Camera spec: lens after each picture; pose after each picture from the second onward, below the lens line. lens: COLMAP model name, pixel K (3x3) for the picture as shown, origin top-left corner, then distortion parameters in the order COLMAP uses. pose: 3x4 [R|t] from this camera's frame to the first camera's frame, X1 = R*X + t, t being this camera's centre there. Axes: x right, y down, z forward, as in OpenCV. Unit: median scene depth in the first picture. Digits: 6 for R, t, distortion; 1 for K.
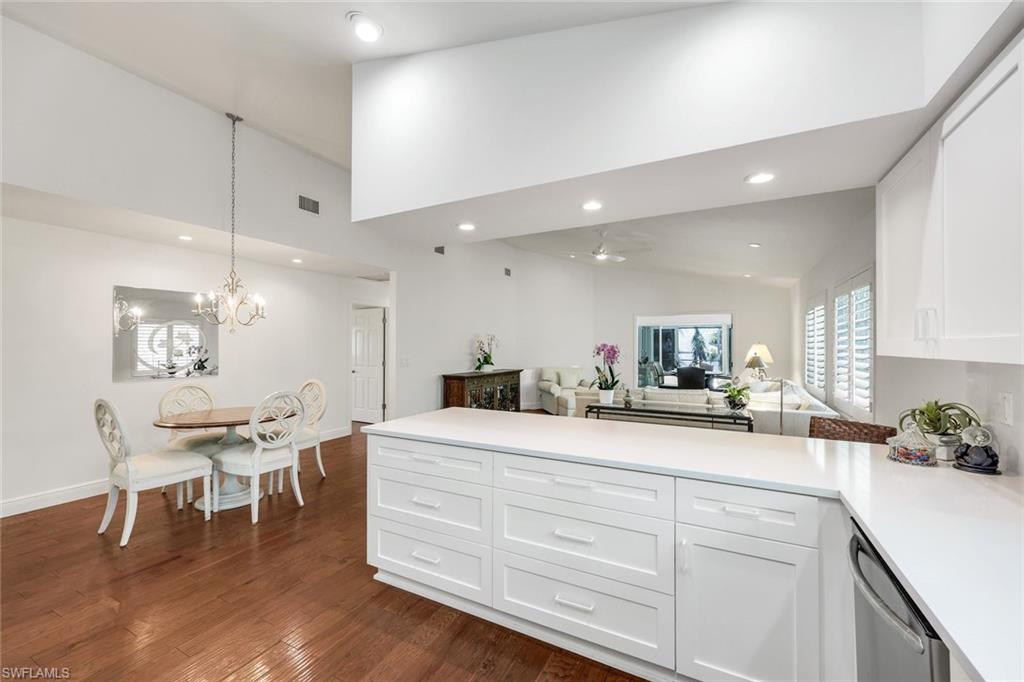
lens RADIAL K [[414.7, 0, 512.1], [0, 414.7, 343.7], [0, 0, 1]] dist [-0.000607, -0.000024]
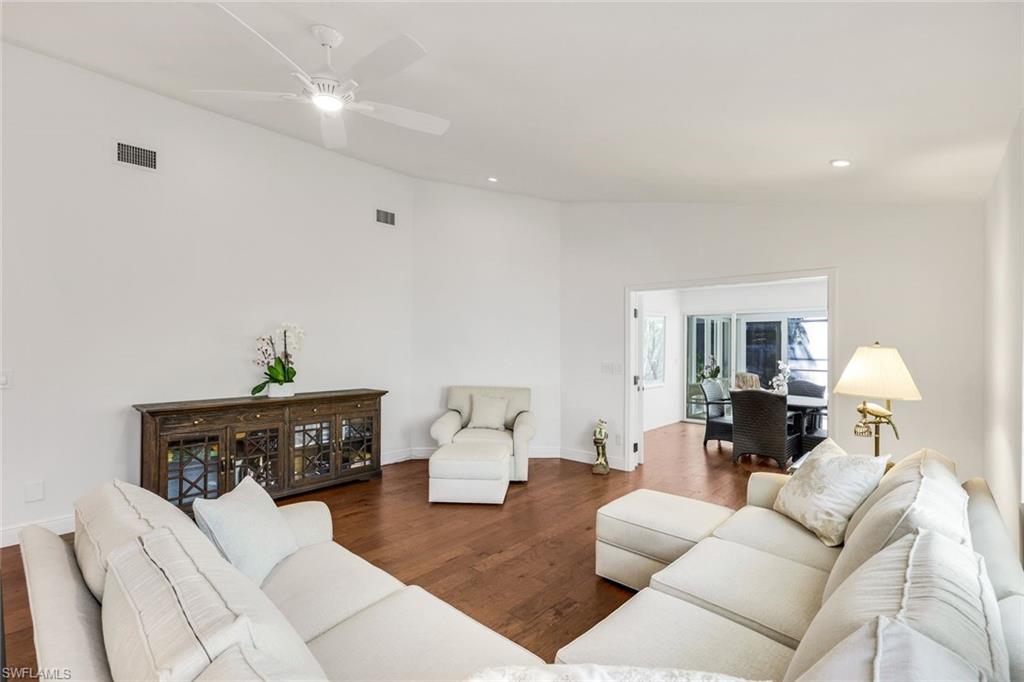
lens RADIAL K [[460.9, 0, 512.0], [0, 460.9, 341.0], [0, 0, 1]] dist [0.000849, 0.000072]
pose [[0.966184, -0.000243, -0.257854, 0.364992], [-0.000368, 0.999997, -0.002321, -0.001425], [0.257854, 0.002338, 0.966181, 0.489870]]
